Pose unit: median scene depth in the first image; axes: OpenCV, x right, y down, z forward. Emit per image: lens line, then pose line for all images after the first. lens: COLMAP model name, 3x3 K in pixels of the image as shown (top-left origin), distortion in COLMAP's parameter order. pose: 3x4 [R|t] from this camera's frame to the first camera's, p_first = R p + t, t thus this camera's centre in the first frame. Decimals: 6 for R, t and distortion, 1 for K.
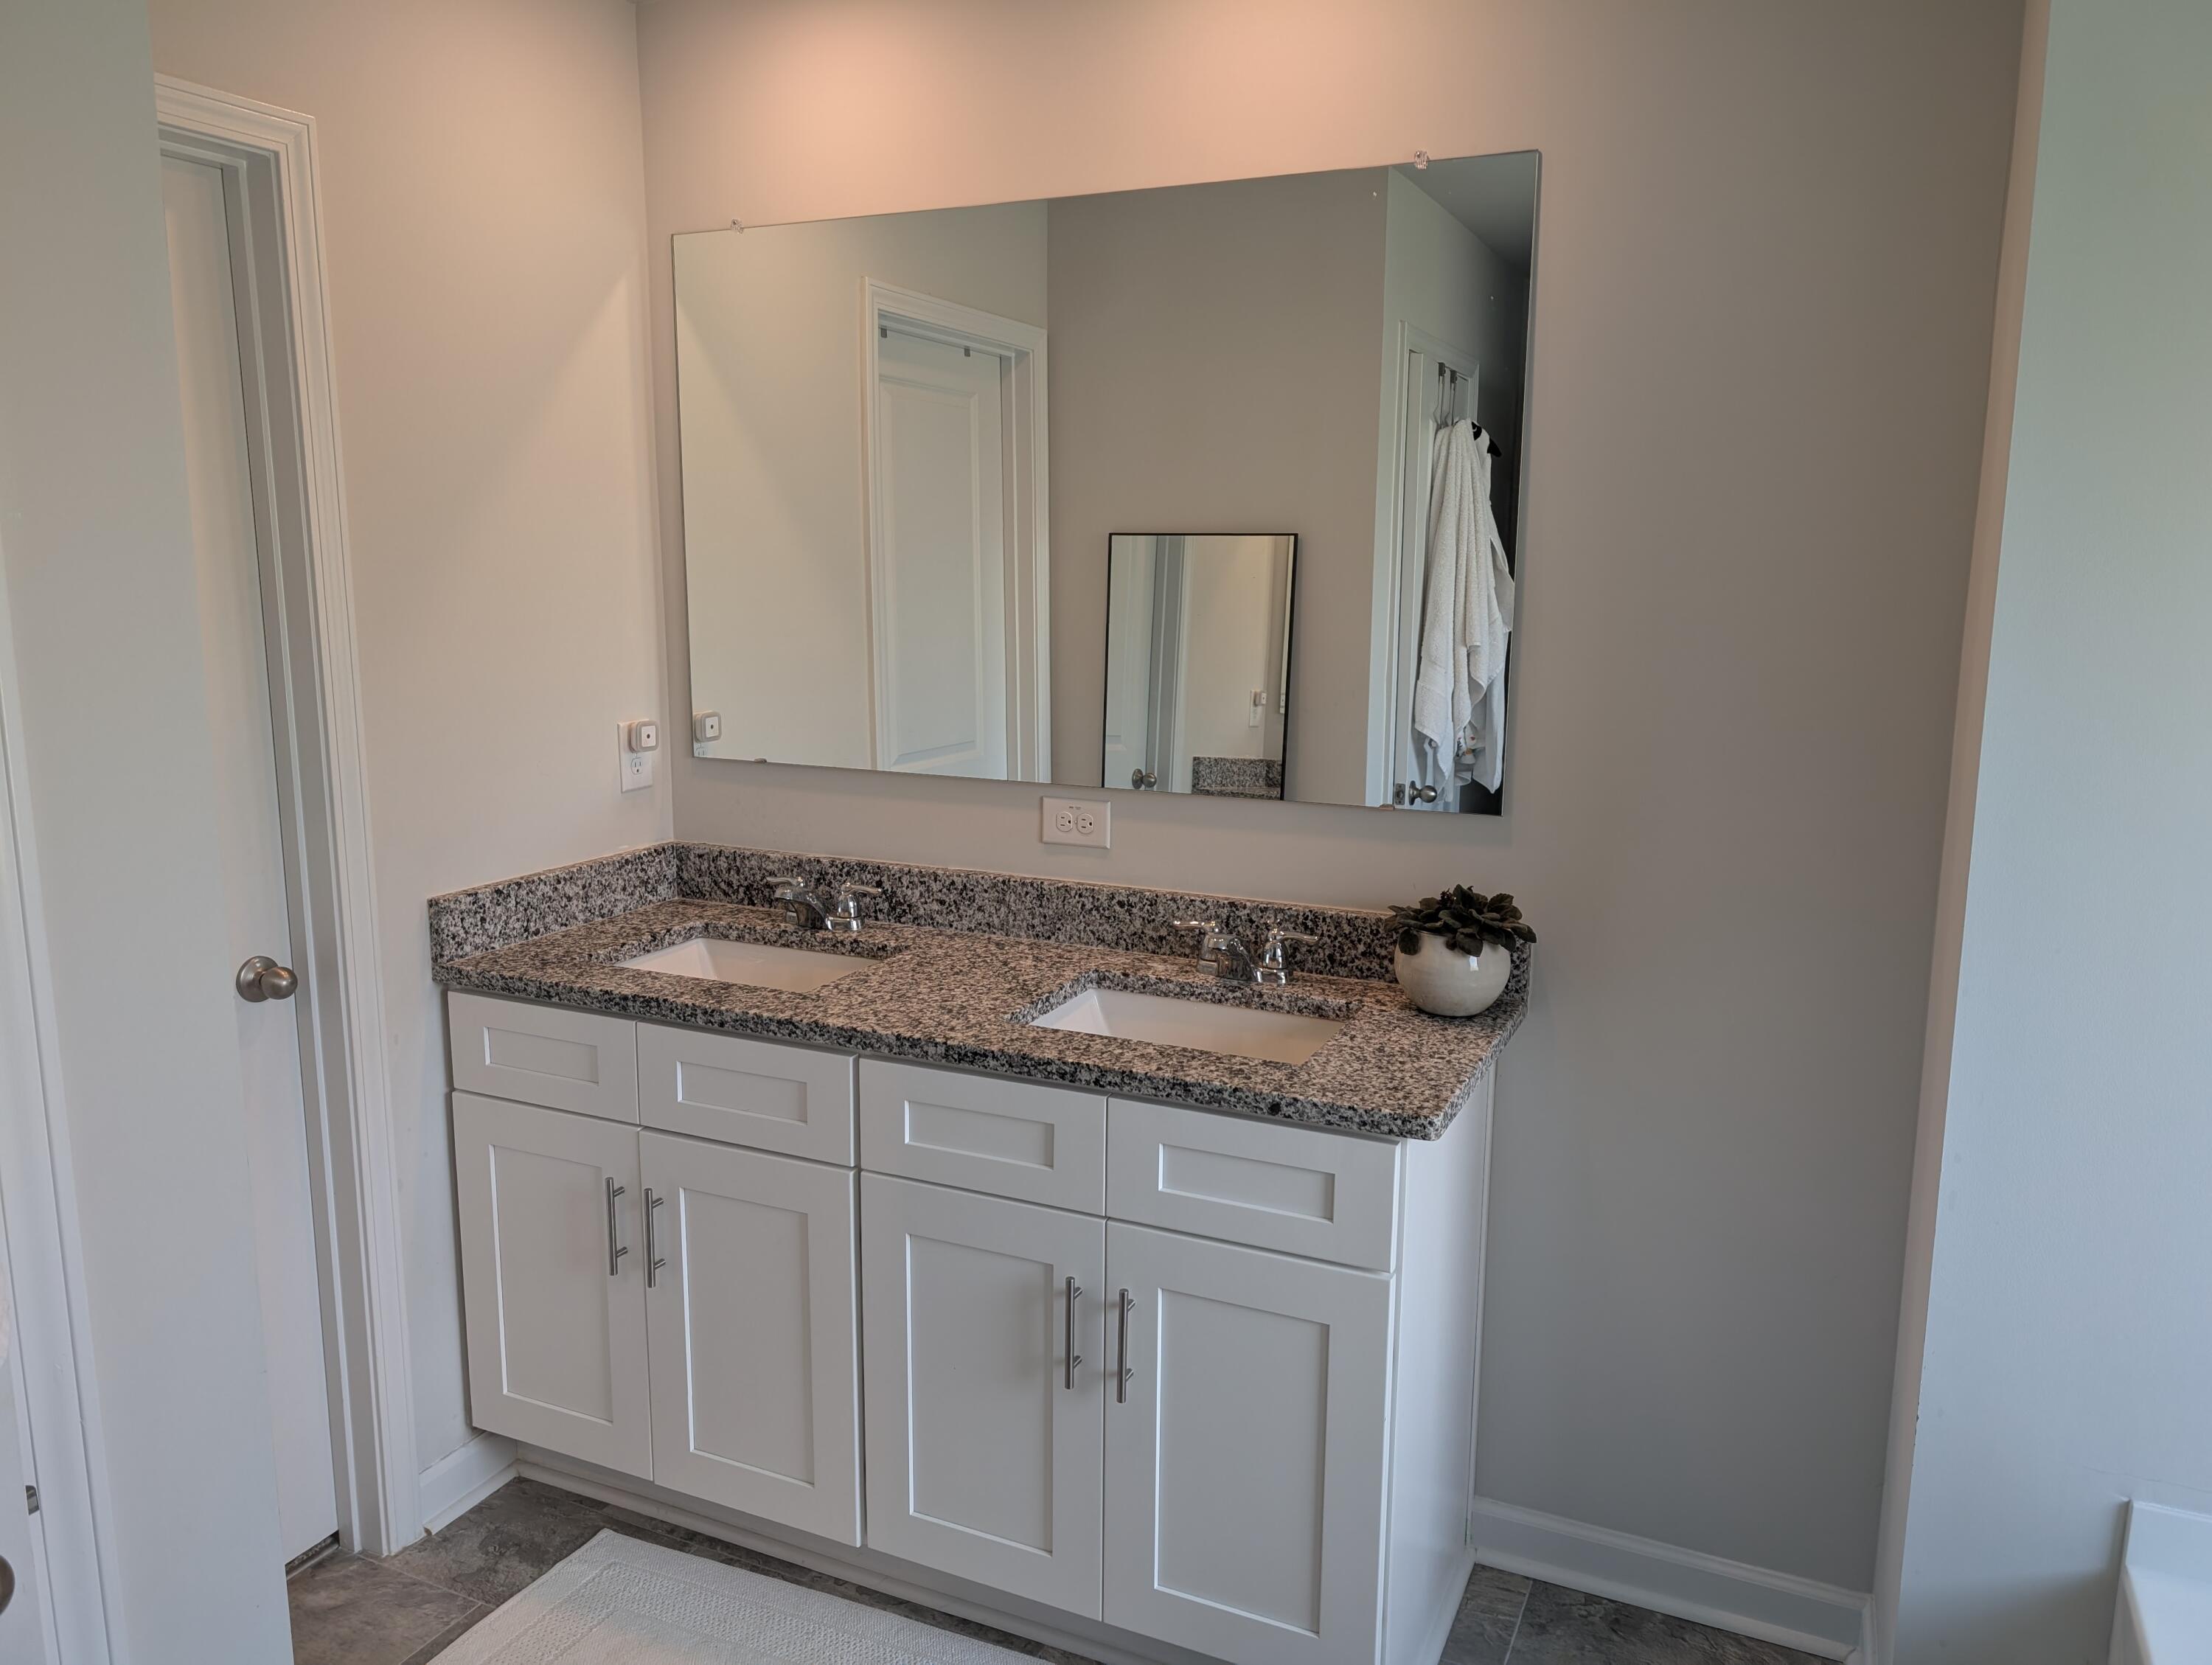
lens RADIAL K [[1571.9, 0, 1121.2], [0, 1571.9, 842.8], [0, 0, 1]] dist [0.001068, -0.000459]
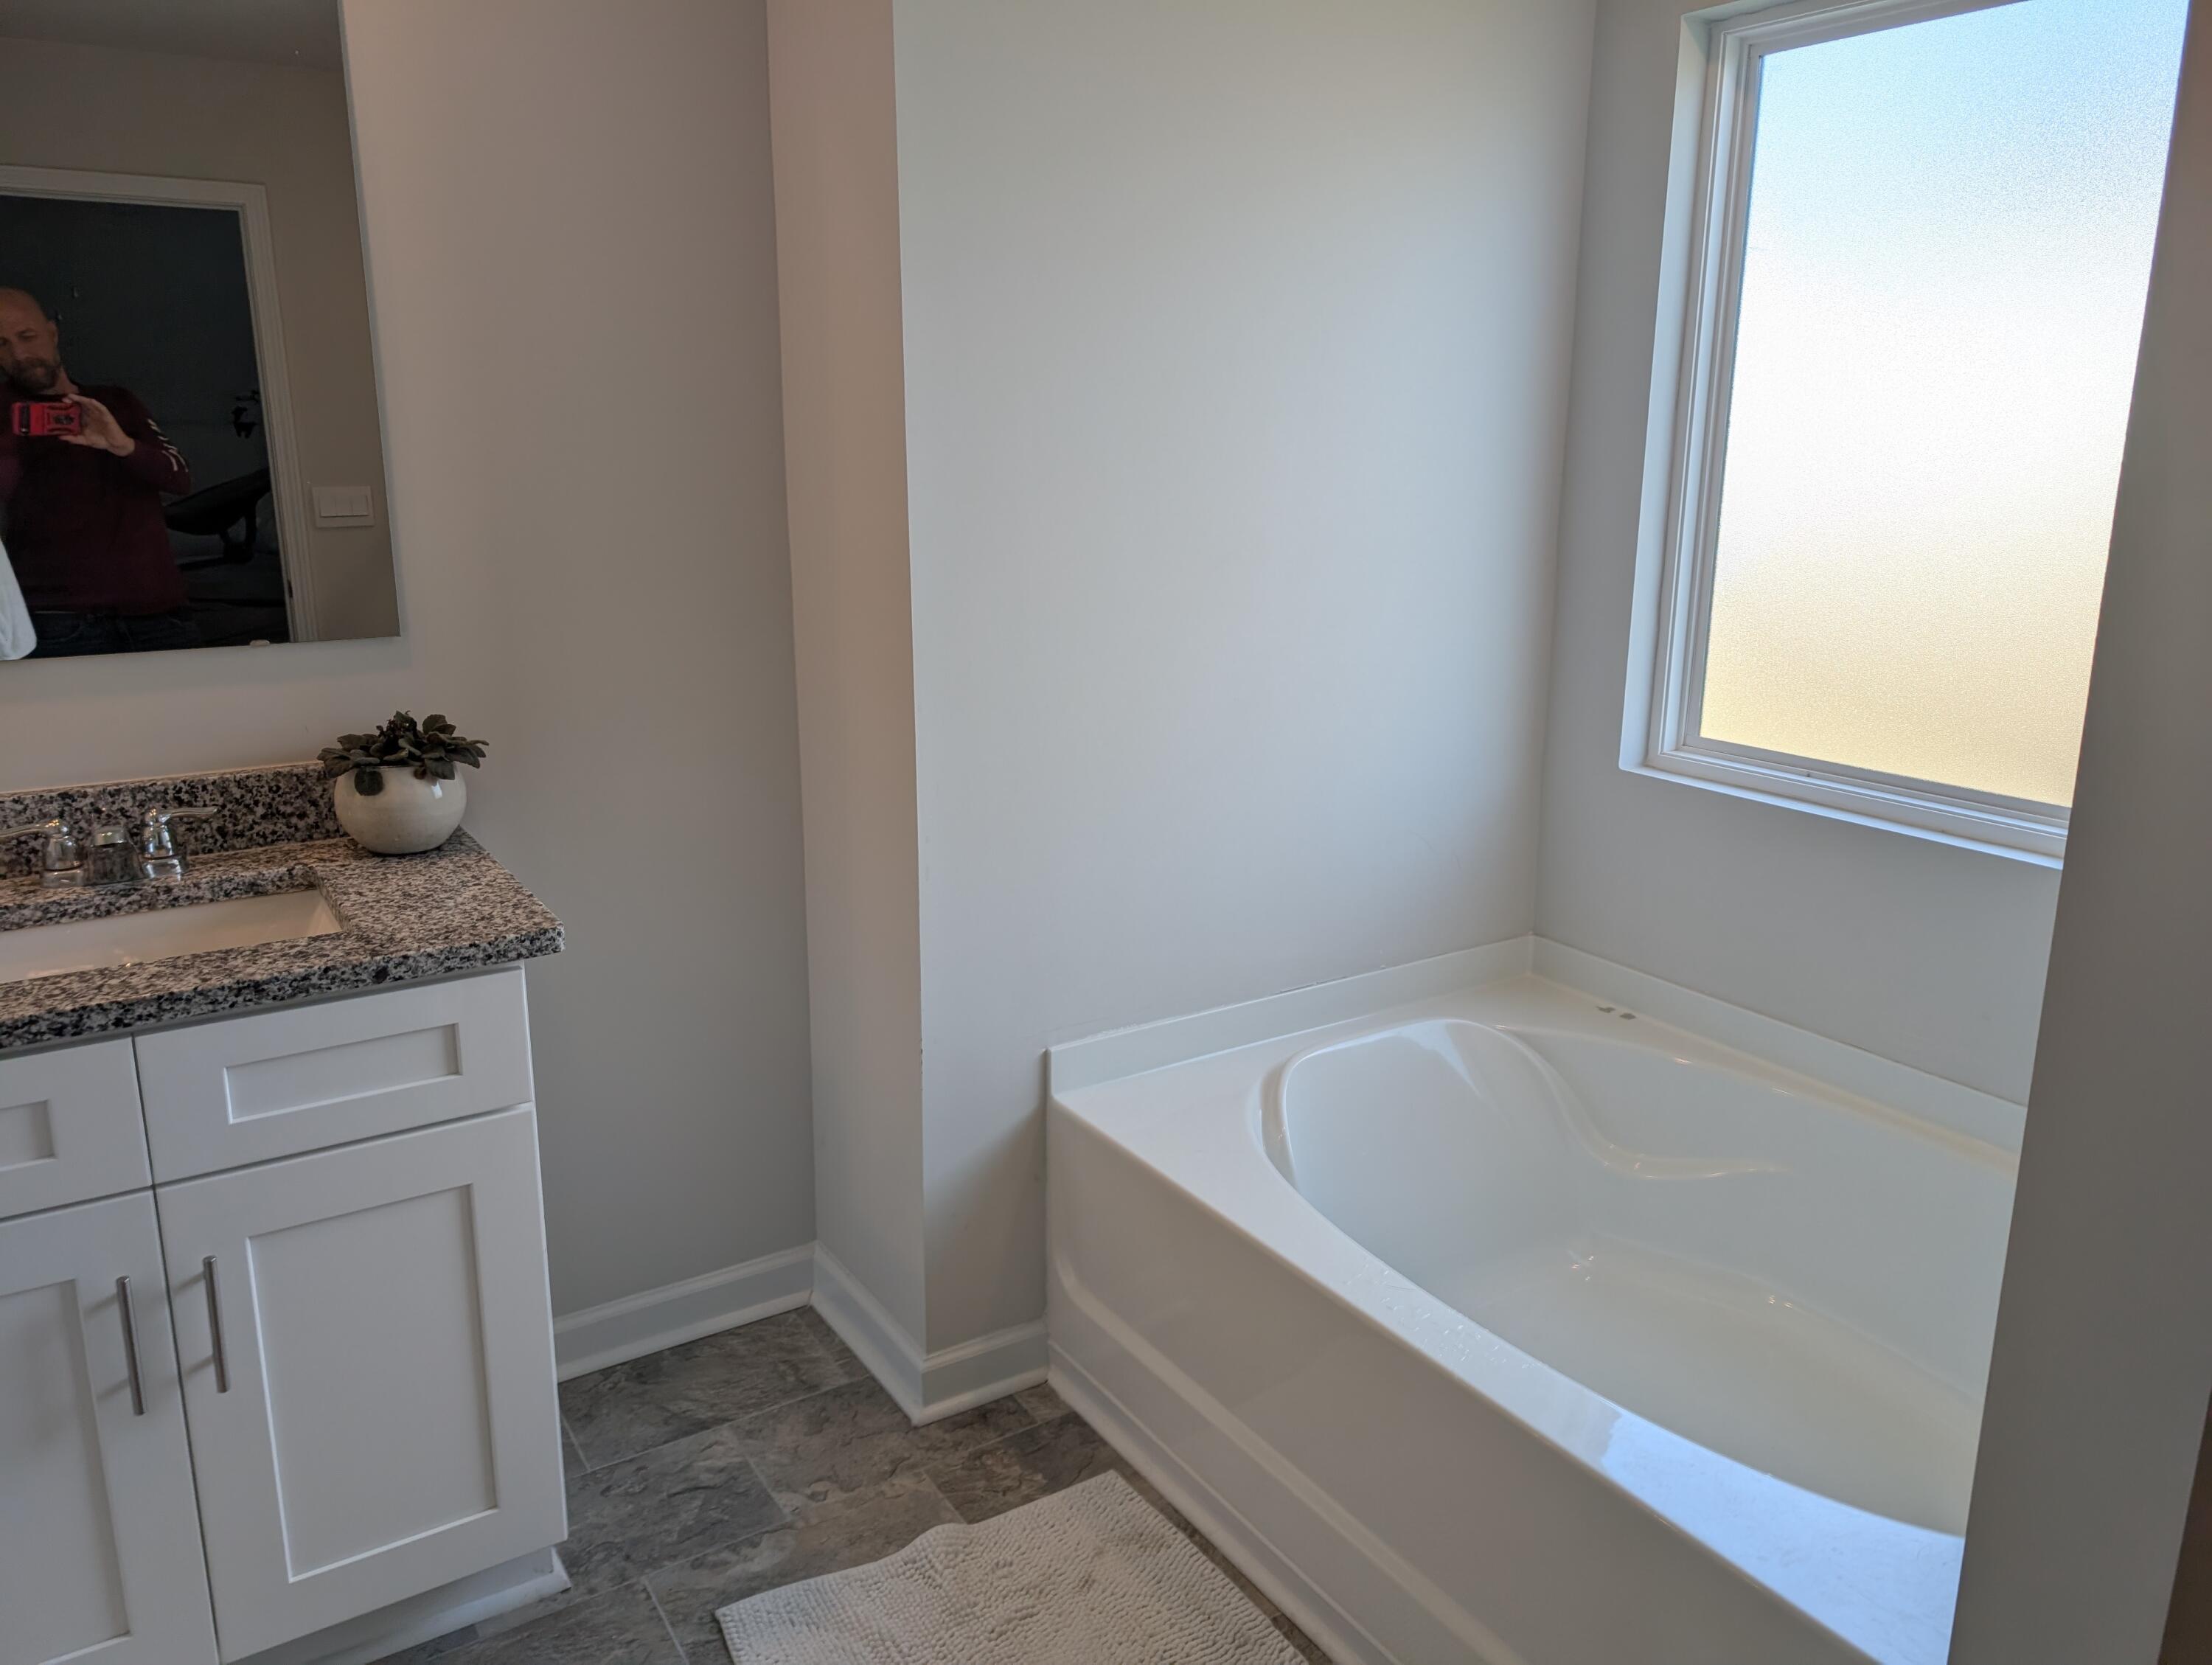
lens RADIAL K [[1571.9, 0, 1122.5], [0, 1571.9, 827.3], [0, 0, 1]] dist [0.001068, -0.000459]
pose [[0.523692, -0.222067, 0.822456, -0.353538], [0.149504, 0.974402, 0.167897, 0.001669], [-0.838687, 0.035034, 0.543486, 0.148664]]
